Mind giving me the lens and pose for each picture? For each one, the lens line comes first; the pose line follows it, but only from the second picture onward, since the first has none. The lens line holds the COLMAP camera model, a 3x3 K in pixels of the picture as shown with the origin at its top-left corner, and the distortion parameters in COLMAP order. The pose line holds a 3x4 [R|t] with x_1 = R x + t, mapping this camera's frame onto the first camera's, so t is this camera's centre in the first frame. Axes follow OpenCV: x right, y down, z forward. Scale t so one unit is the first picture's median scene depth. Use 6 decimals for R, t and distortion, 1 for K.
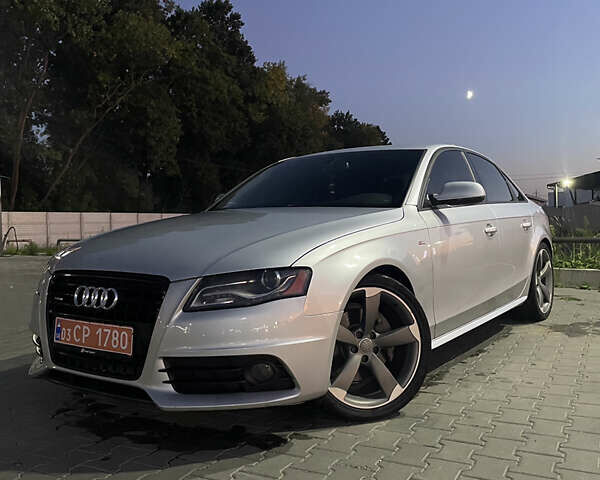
lens RADIAL K [[600.3, 0, 300.0], [0, 600.3, 240.0], [0, 0, 1]] dist [0.087489, -0.133652]
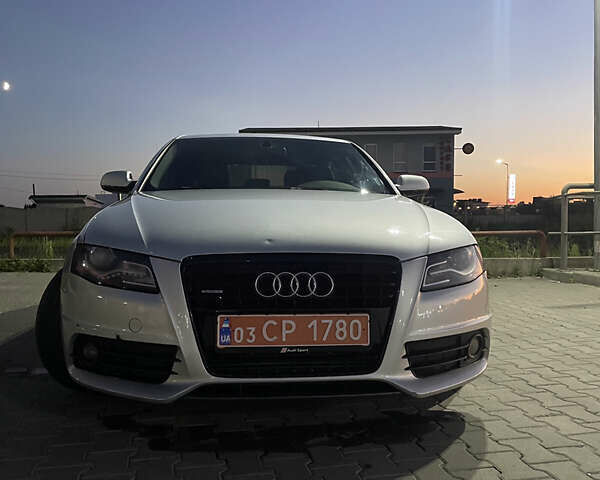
lens RADIAL K [[600.3, 0, 300.0], [0, 600.3, 240.0], [0, 0, 1]] dist [0.087489, -0.133652]
pose [[0.755577, -0.001774, 0.655058, -0.878581], [0.003955, 0.999990, -0.001853, 0.035058], [-0.655048, 0.003991, 0.755577, 0.373835]]
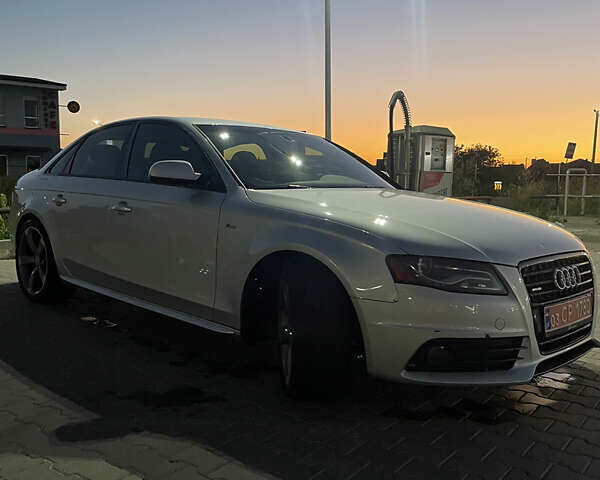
lens RADIAL K [[600.3, 0, 300.0], [0, 600.3, 240.0], [0, 0, 1]] dist [0.087489, -0.133652]
pose [[0.170690, -0.071552, 0.982723, -1.504392], [0.011098, 0.997436, 0.070695, -0.056373], [-0.985262, -0.001161, 0.171046, 1.297165]]
